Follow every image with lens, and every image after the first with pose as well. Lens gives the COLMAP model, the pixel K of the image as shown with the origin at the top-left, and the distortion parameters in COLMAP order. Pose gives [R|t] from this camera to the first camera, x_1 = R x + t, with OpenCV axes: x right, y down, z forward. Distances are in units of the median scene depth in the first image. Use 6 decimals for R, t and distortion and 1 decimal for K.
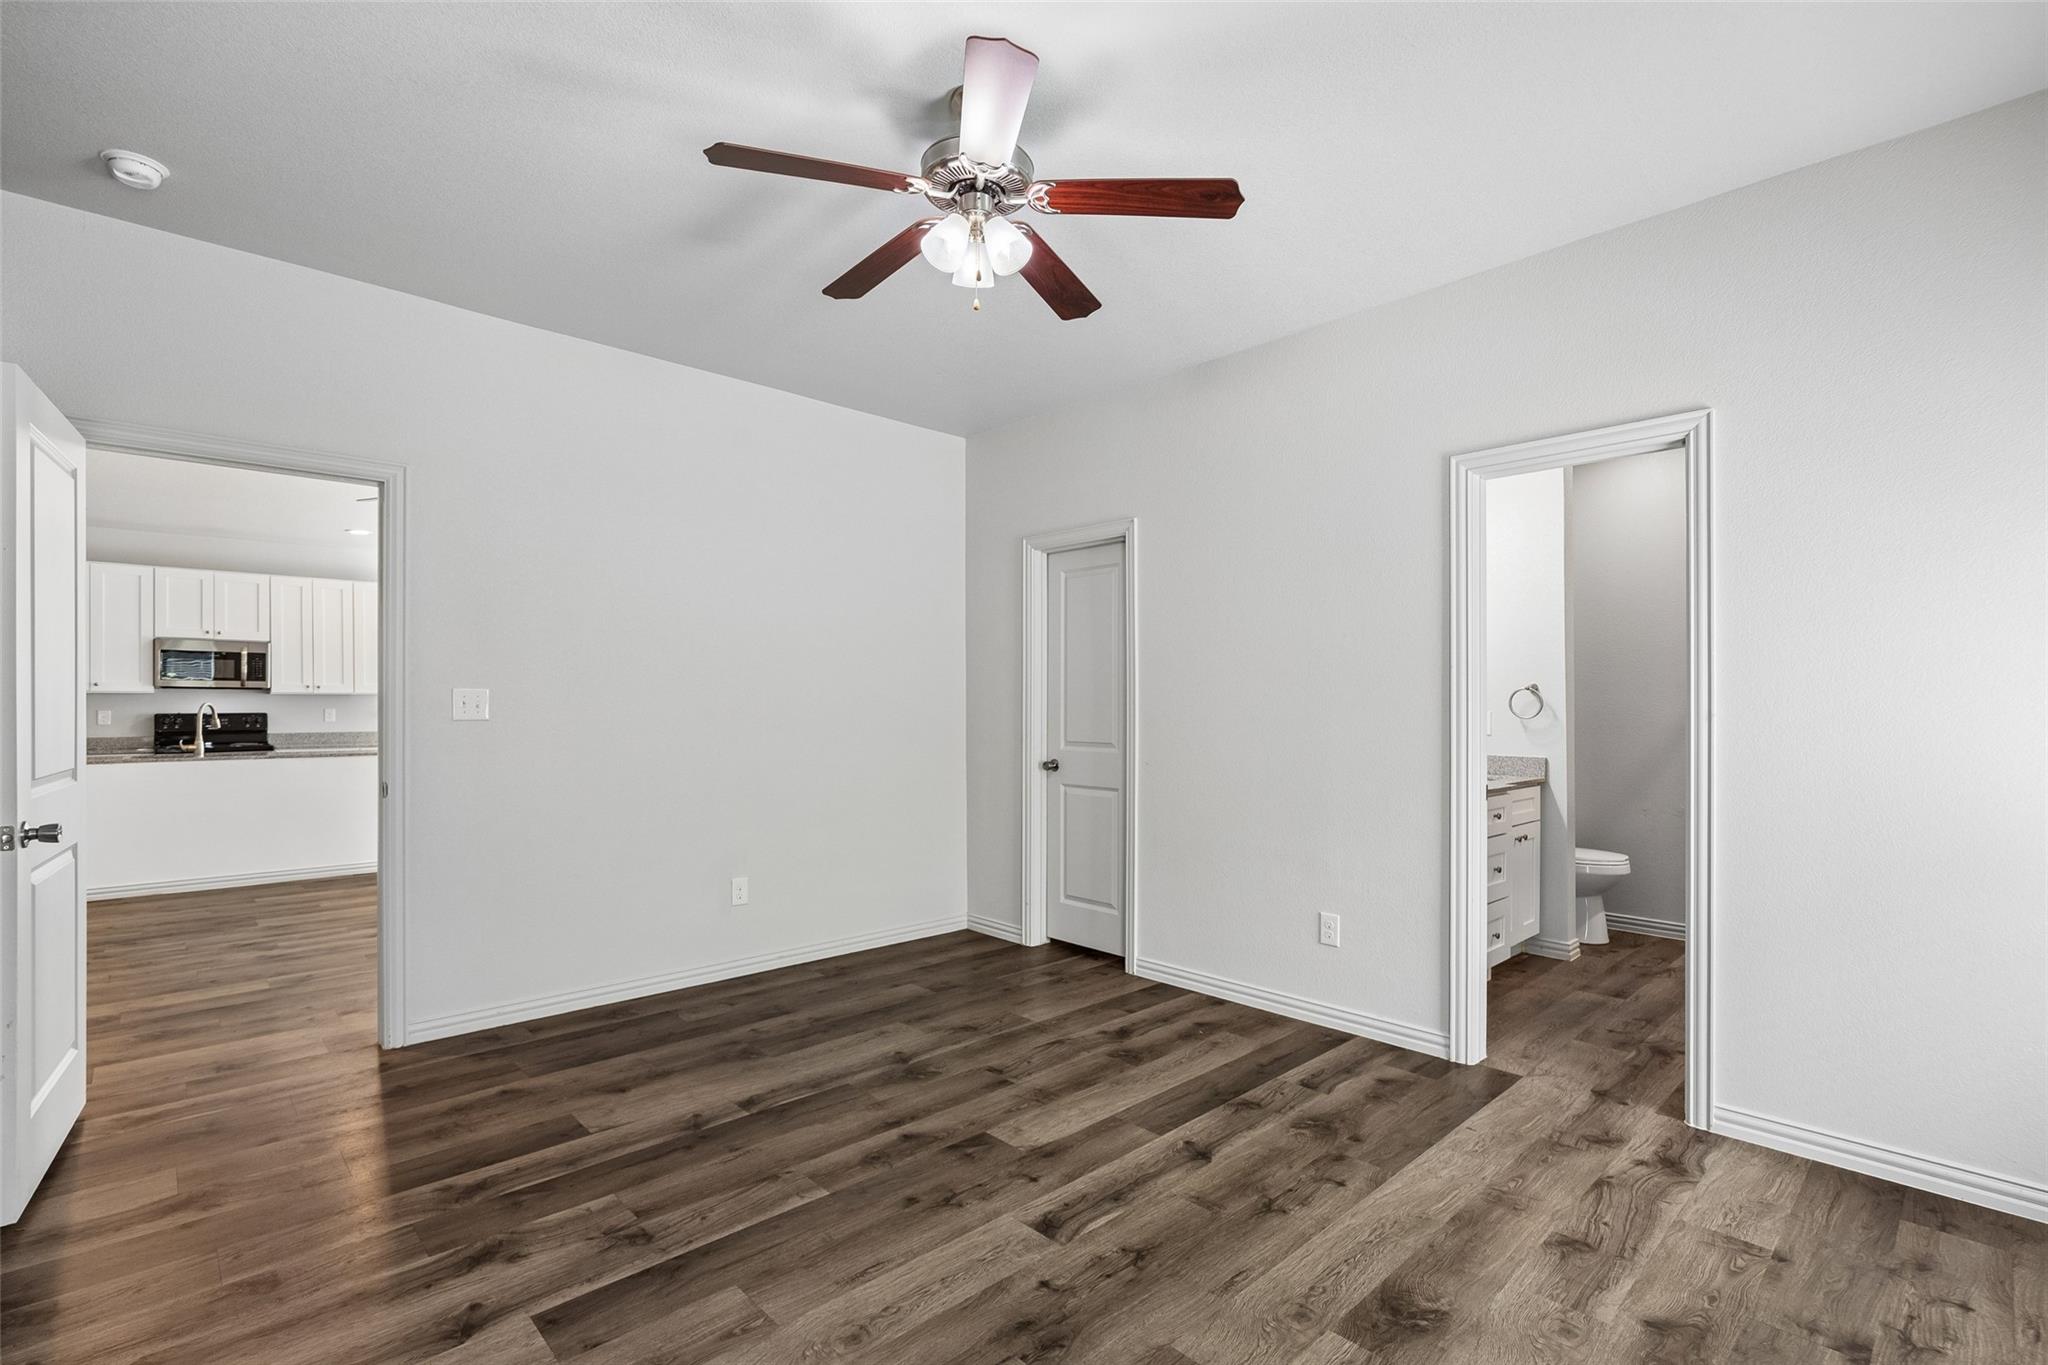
lens RADIAL K [[947.0, 0, 1028.7], [0, 947.0, 702.4], [0, 0, 1]] dist [-0.000115, 0.000498]
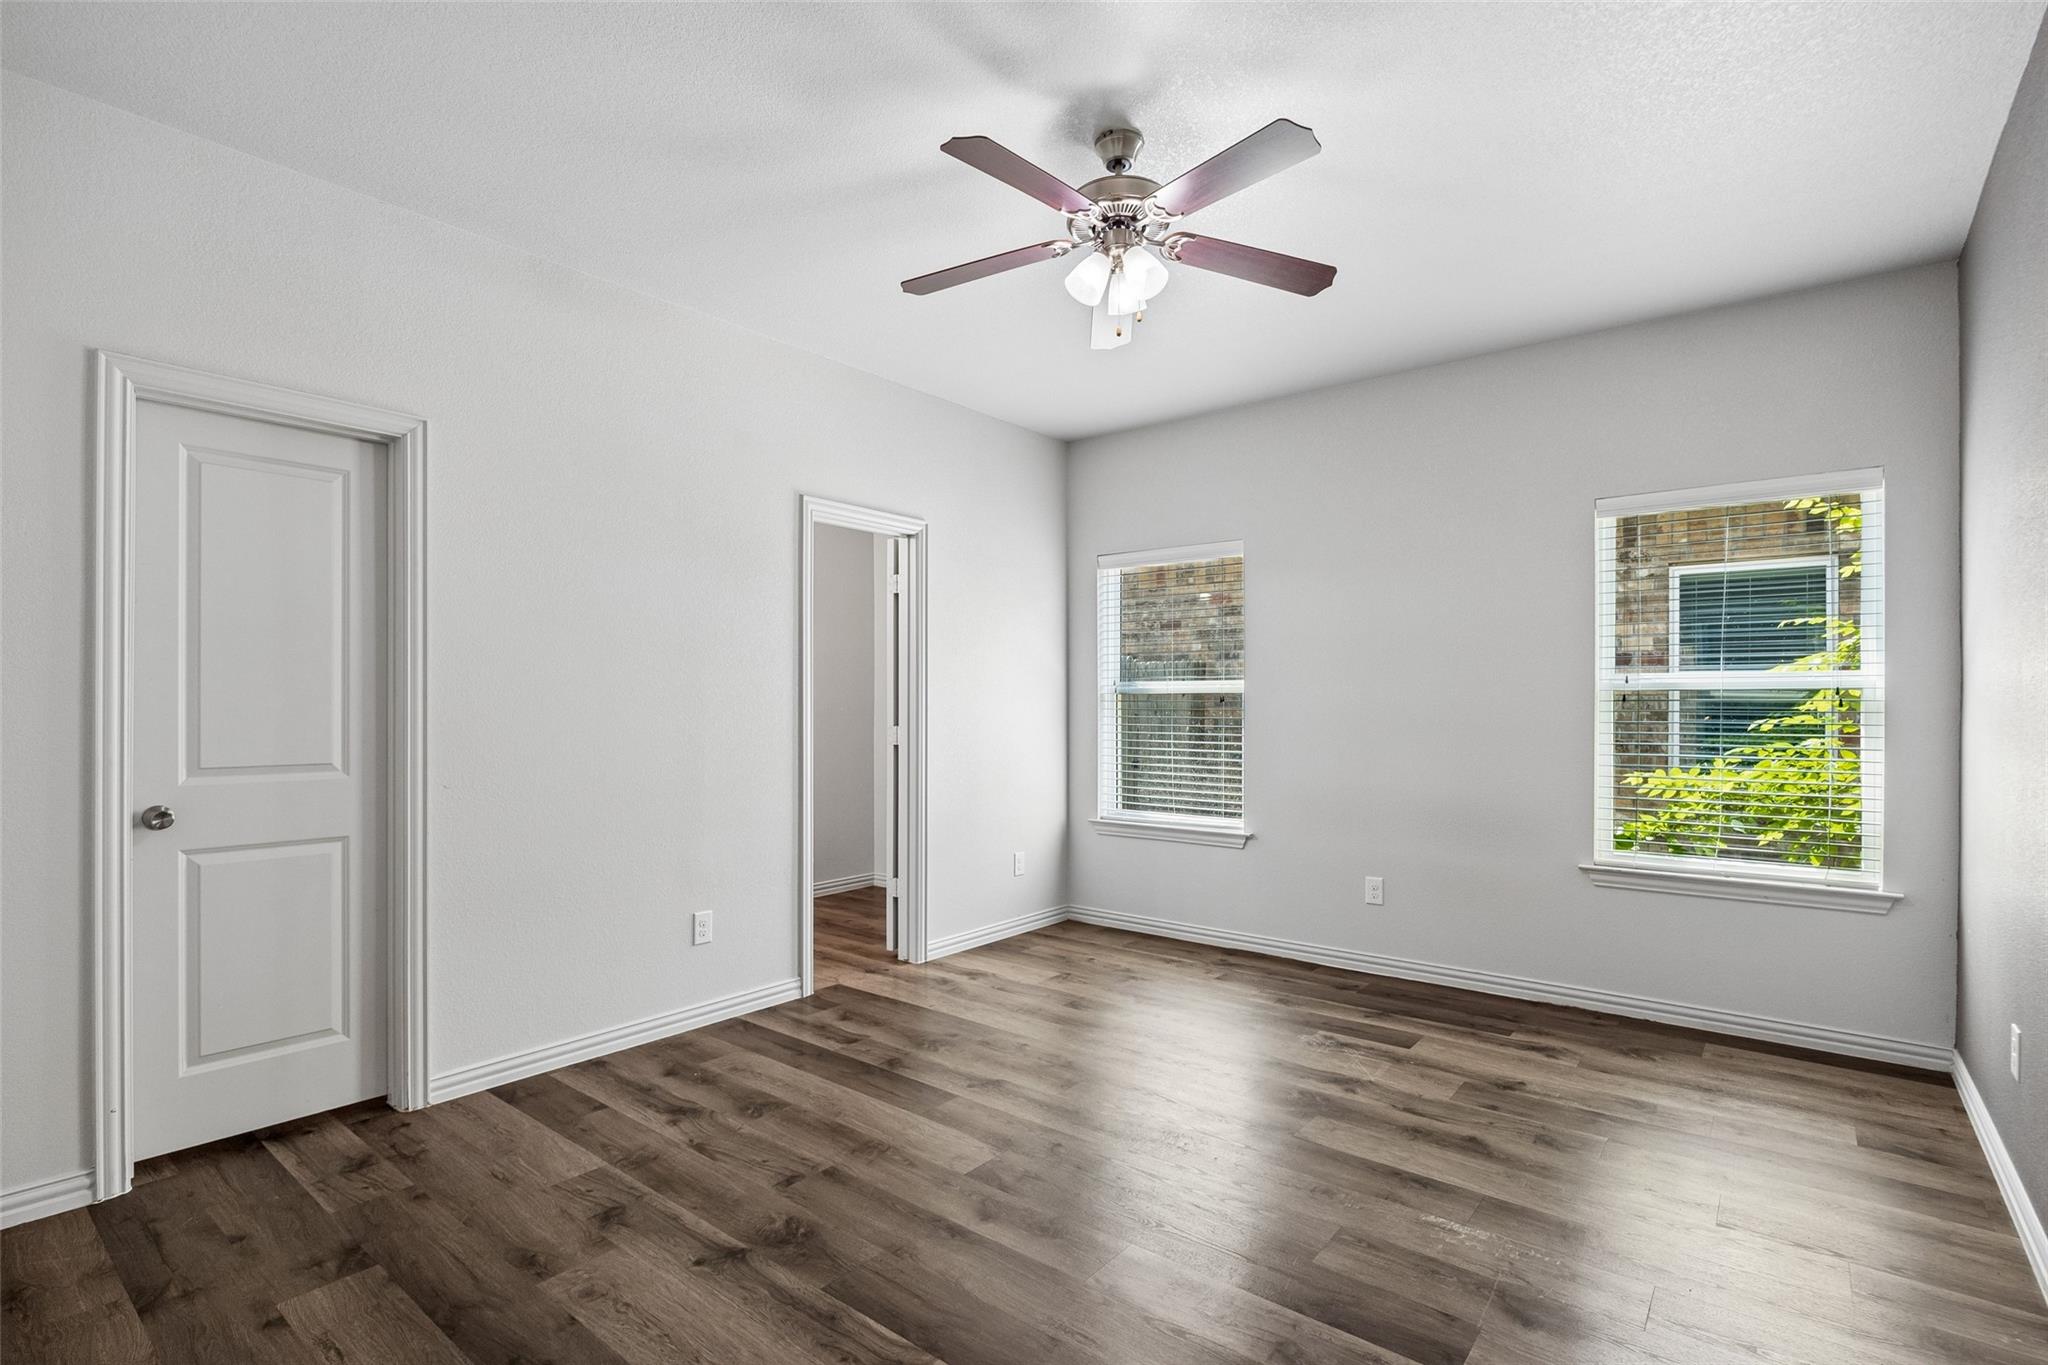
lens RADIAL K [[947.0, 0, 1028.7], [0, 947.0, 702.4], [0, 0, 1]] dist [-0.000115, 0.000498]
pose [[-0.133414, -0.000412, 0.991060, -0.841831], [-0.007768, 0.999970, -0.000630, 0.001724], [-0.991030, -0.007782, -0.133413, 0.939755]]
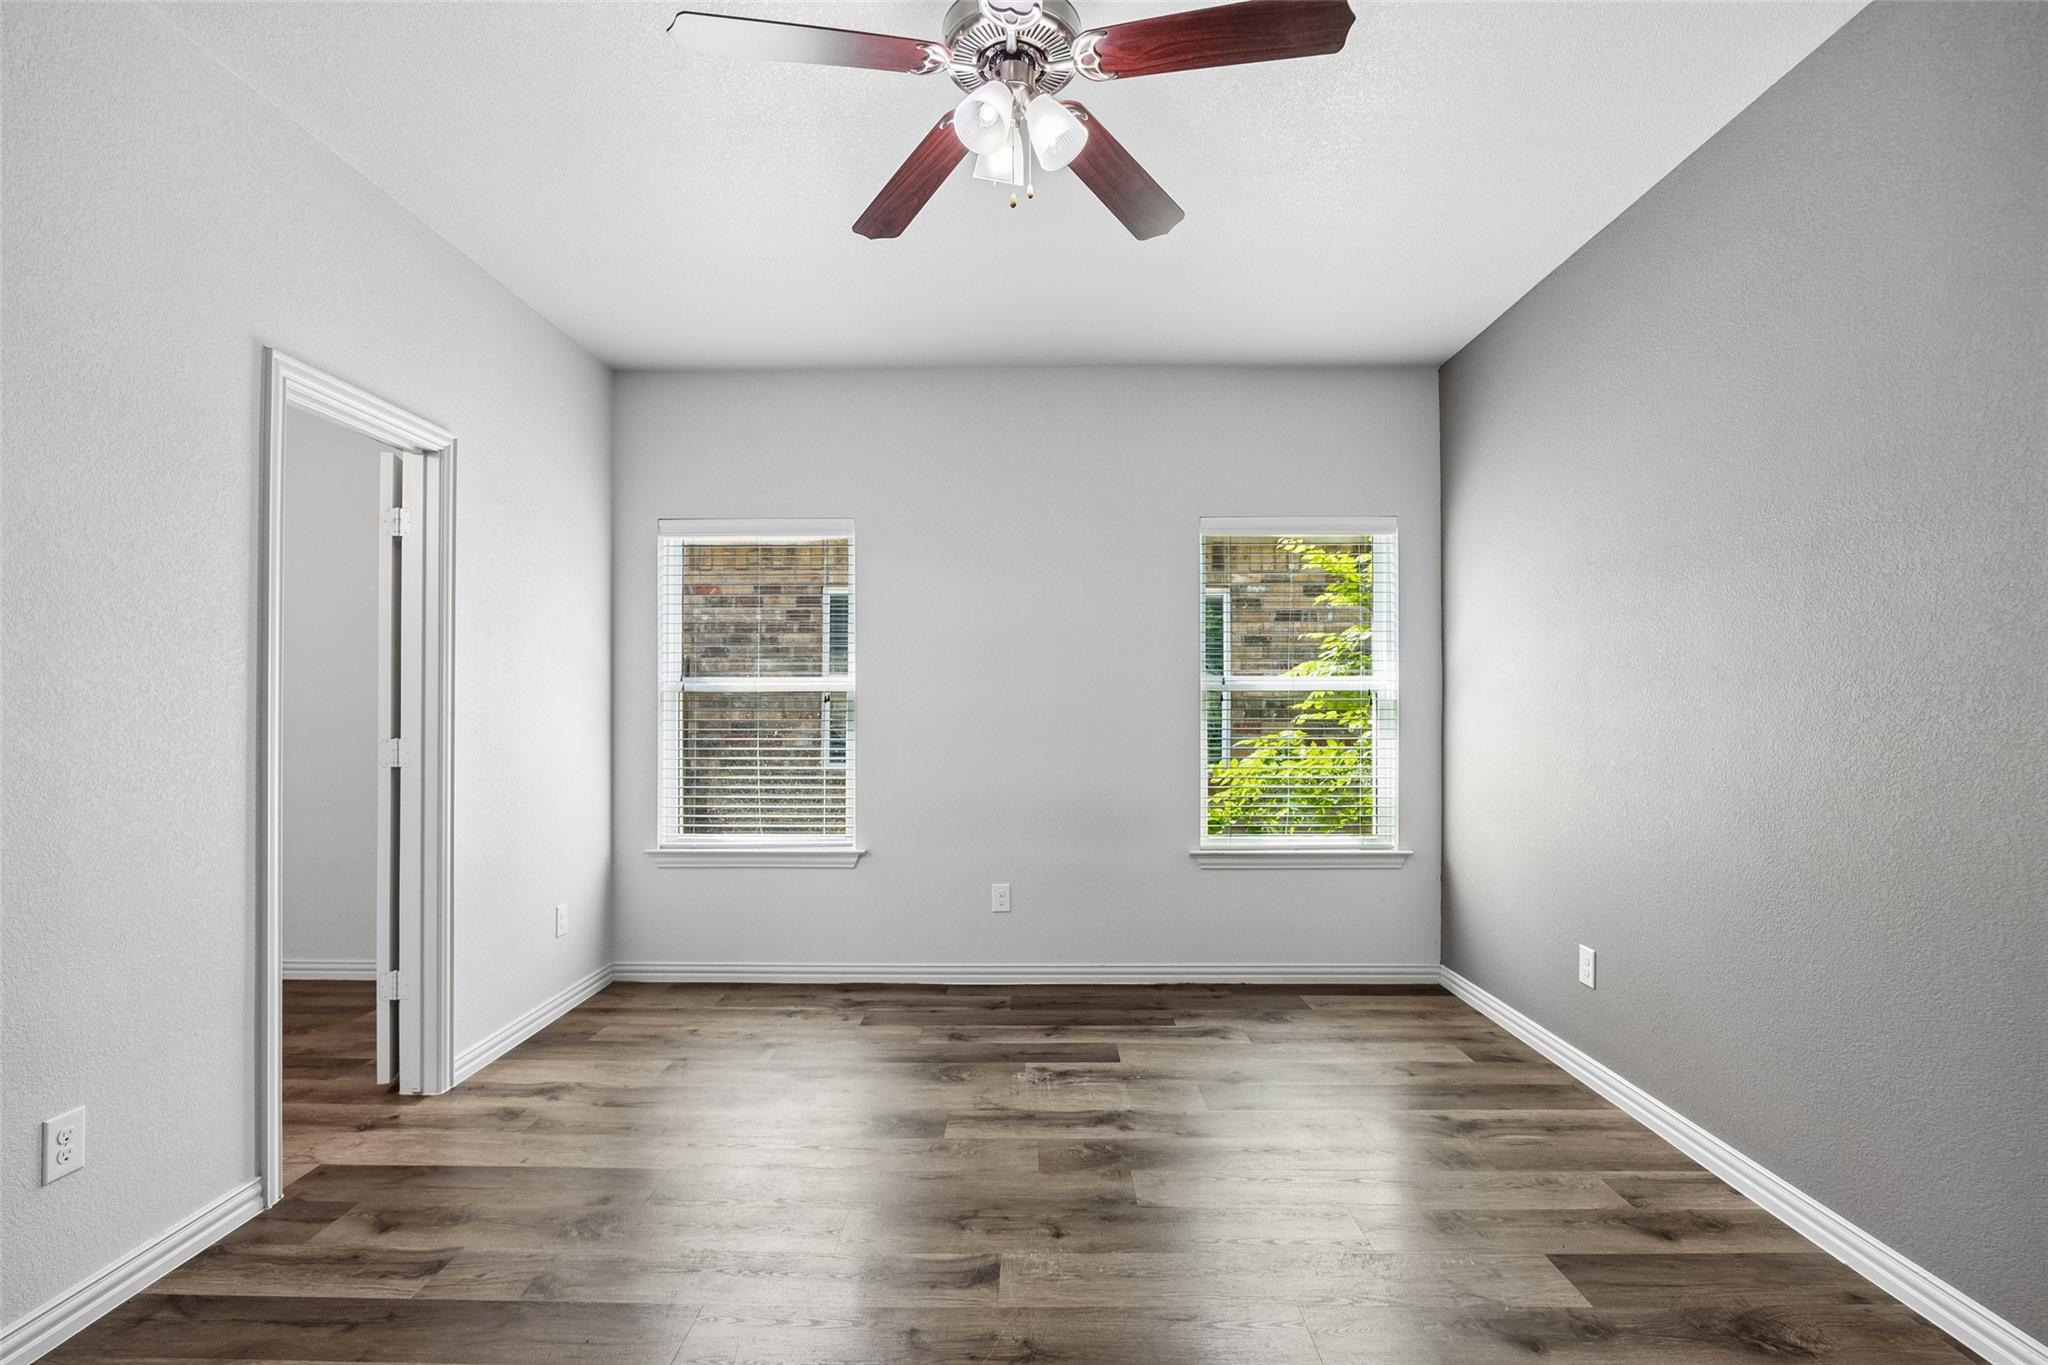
lens RADIAL K [[921.8, 0, 1014.0], [0, 921.8, 693.9], [0, 0, 1]] dist [-0.009665, 0.000578]
pose [[-0.706992, 0.007634, 0.707181, -0.456776], [-0.004367, 0.999876, -0.015159, 0.004977], [-0.707208, -0.013805, -0.706870, 1.167560]]
